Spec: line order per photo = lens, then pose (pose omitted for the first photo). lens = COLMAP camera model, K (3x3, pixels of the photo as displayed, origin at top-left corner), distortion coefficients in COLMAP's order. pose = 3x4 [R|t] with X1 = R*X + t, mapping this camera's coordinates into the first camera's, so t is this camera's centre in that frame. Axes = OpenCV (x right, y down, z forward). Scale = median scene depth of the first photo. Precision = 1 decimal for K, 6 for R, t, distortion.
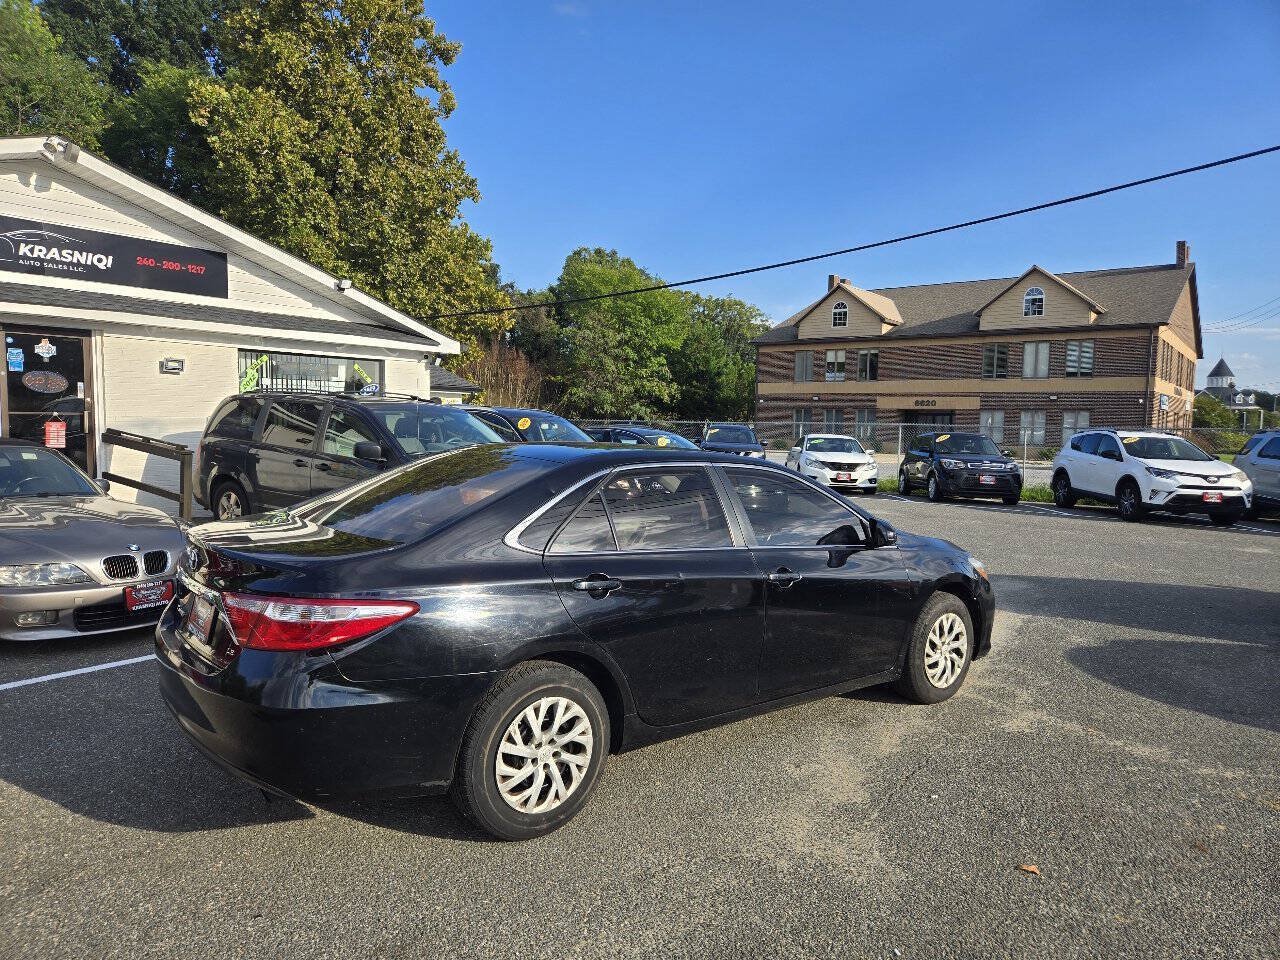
lens RADIAL K [[849.4, 0, 642.1], [0, 849.4, 493.1], [0, 0, 1]] dist [0.068740, -0.052546]
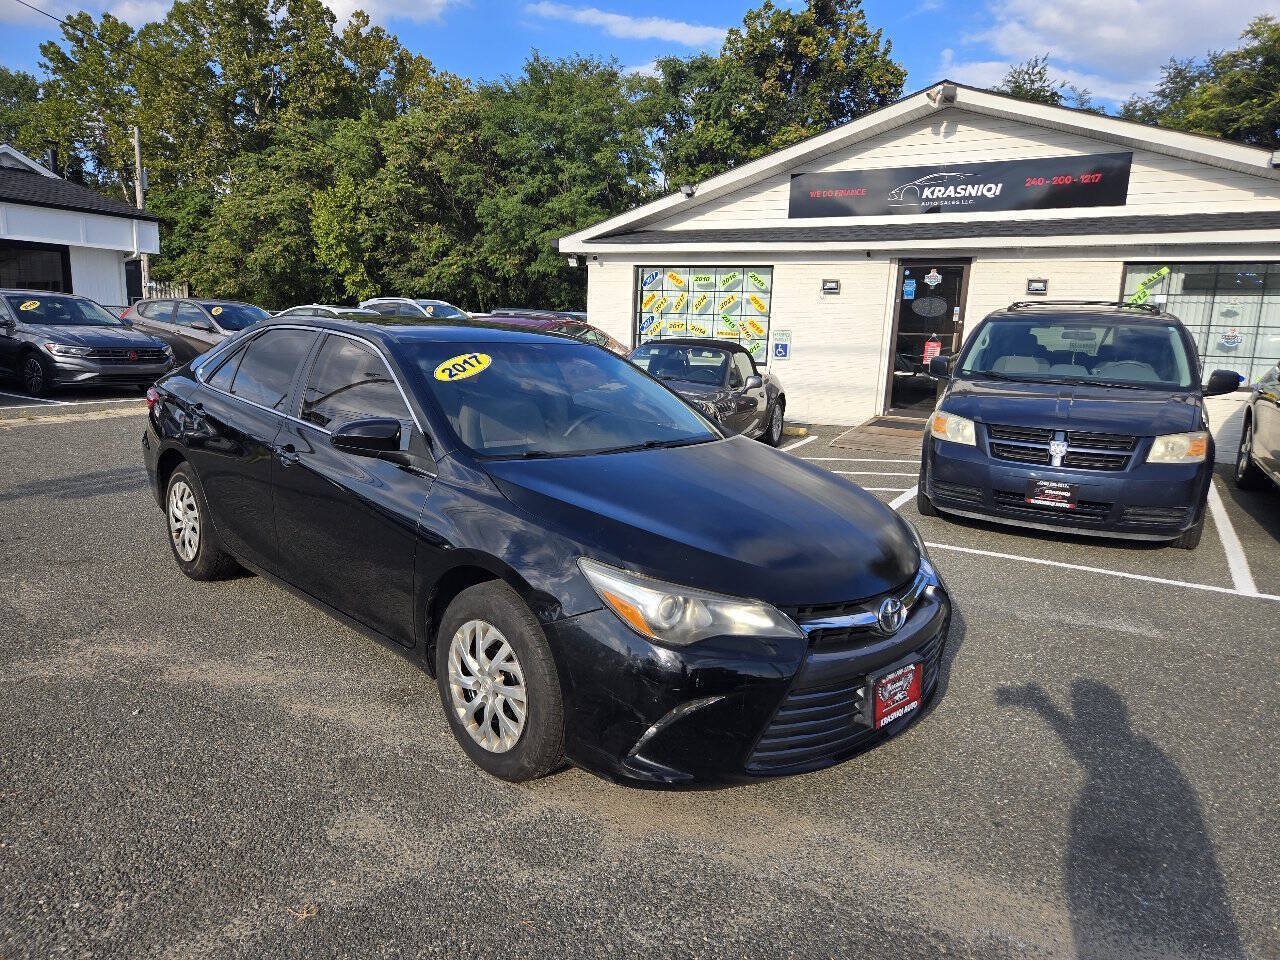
lens RADIAL K [[849.4, 0, 644.0], [0, 849.4, 480.1], [0, 0, 1]] dist [0.068740, -0.052546]
pose [[0.115531, 0.161956, -0.980012, 0.223451], [-0.124671, 0.981180, 0.147452, -0.011355], [0.985449, 0.105143, 0.133547, 0.252784]]
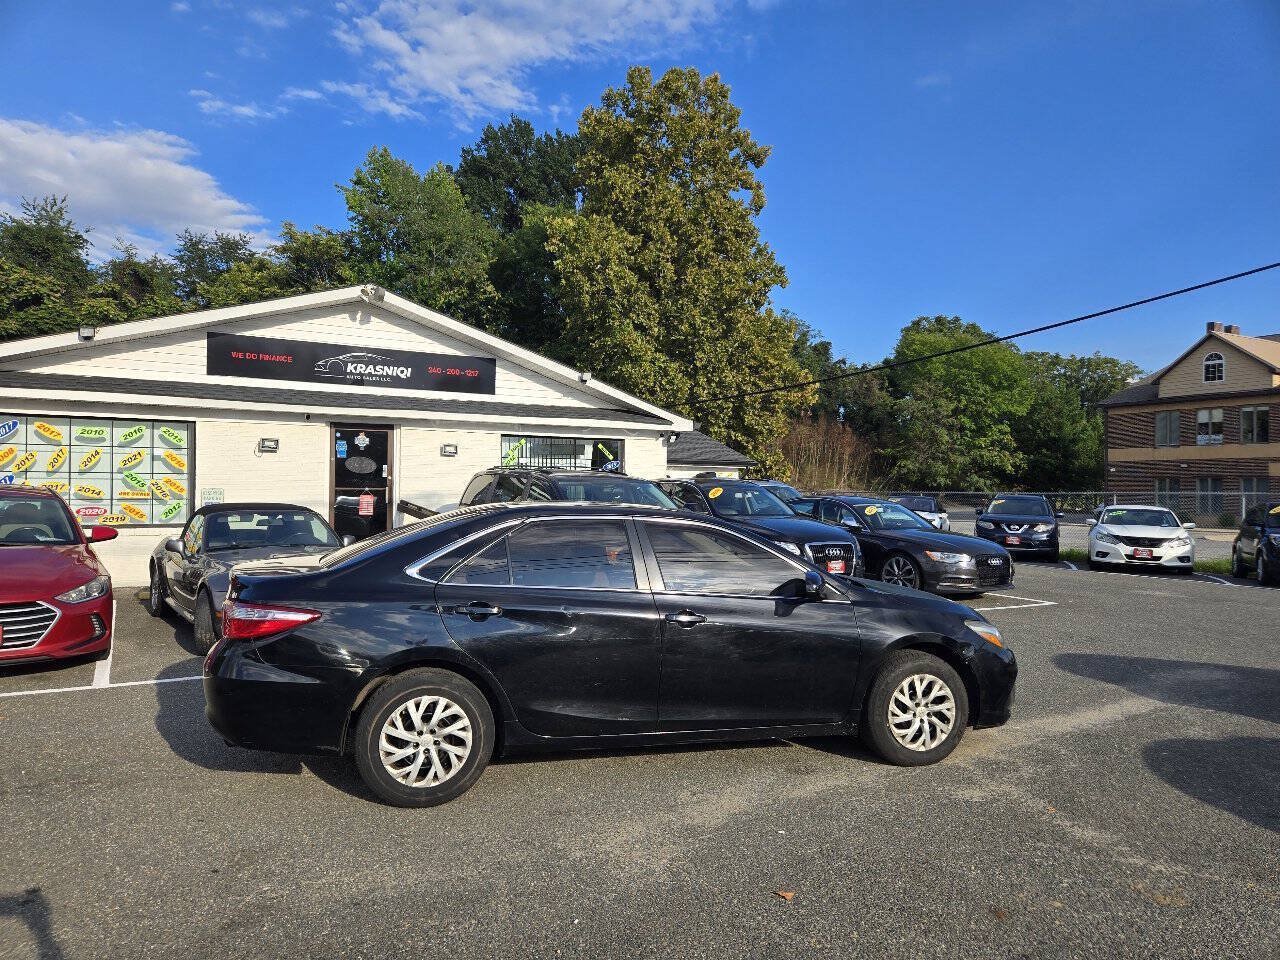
lens RADIAL K [[849.4, 0, 640.6], [0, 849.4, 491.6], [0, 0, 1]] dist [0.068740, -0.052546]
pose [[0.919265, -0.009271, -0.393529, 0.111636], [-0.026038, 0.996101, -0.084290, 0.005689], [0.392776, 0.087732, 0.915440, -0.012086]]
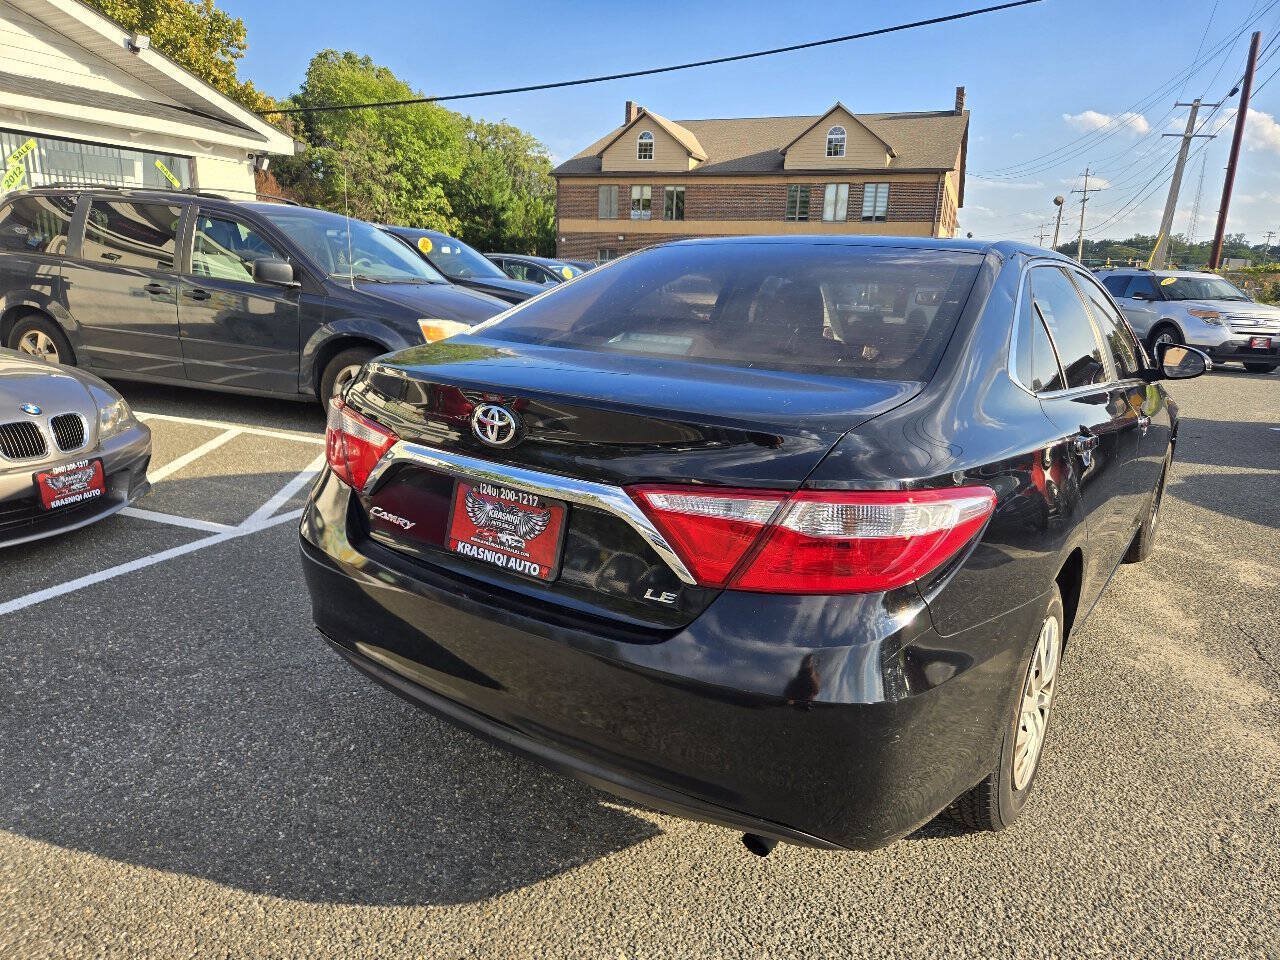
lens RADIAL K [[849.4, 0, 641.7], [0, 849.4, 496.7], [0, 0, 1]] dist [0.068740, -0.052546]
pose [[0.964907, -0.055817, 0.256590, -0.092103], [0.008910, 0.983544, 0.180448, 0.004391], [-0.262439, -0.171830, 0.949526, 0.077764]]
